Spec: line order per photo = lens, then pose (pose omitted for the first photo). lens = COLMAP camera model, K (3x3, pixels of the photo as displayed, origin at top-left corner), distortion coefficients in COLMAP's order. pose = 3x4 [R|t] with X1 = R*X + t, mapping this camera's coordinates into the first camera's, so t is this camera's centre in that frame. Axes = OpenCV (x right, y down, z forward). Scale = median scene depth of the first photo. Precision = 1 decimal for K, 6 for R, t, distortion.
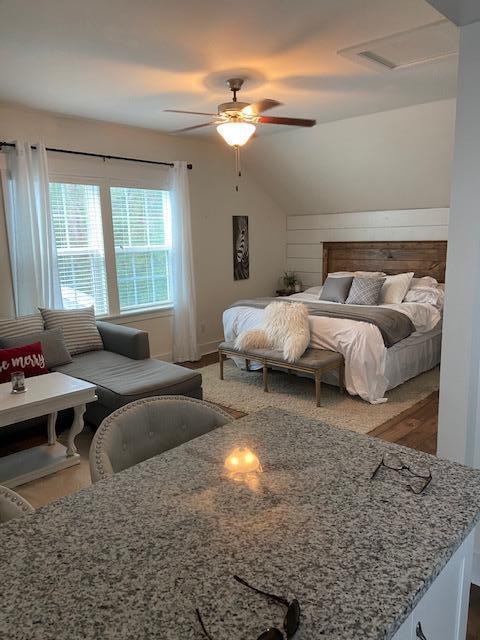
lens RADIAL K [[465.3, 0, 240.0], [0, 465.3, 320.0], [0, 0, 1]] dist [-0.000189, -0.007246]
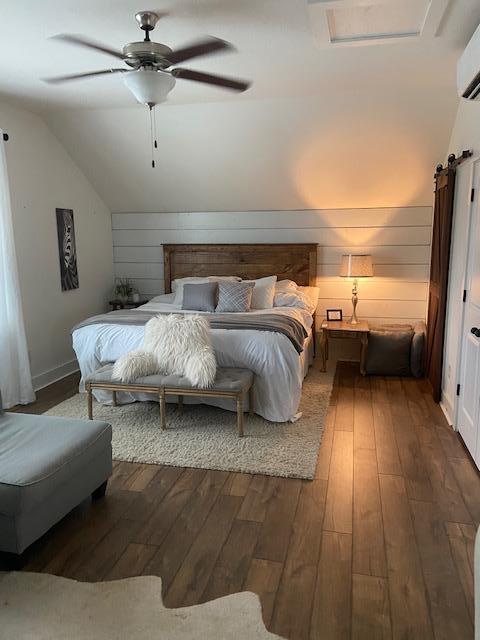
lens RADIAL K [[465.3, 0, 240.0], [0, 465.3, 320.0], [0, 0, 1]] dist [-0.000189, -0.007246]
pose [[0.848933, -0.069017, 0.523974, -0.194044], [0.077593, 0.996969, 0.005605, -0.020958], [-0.522773, 0.035898, 0.851716, 0.208239]]
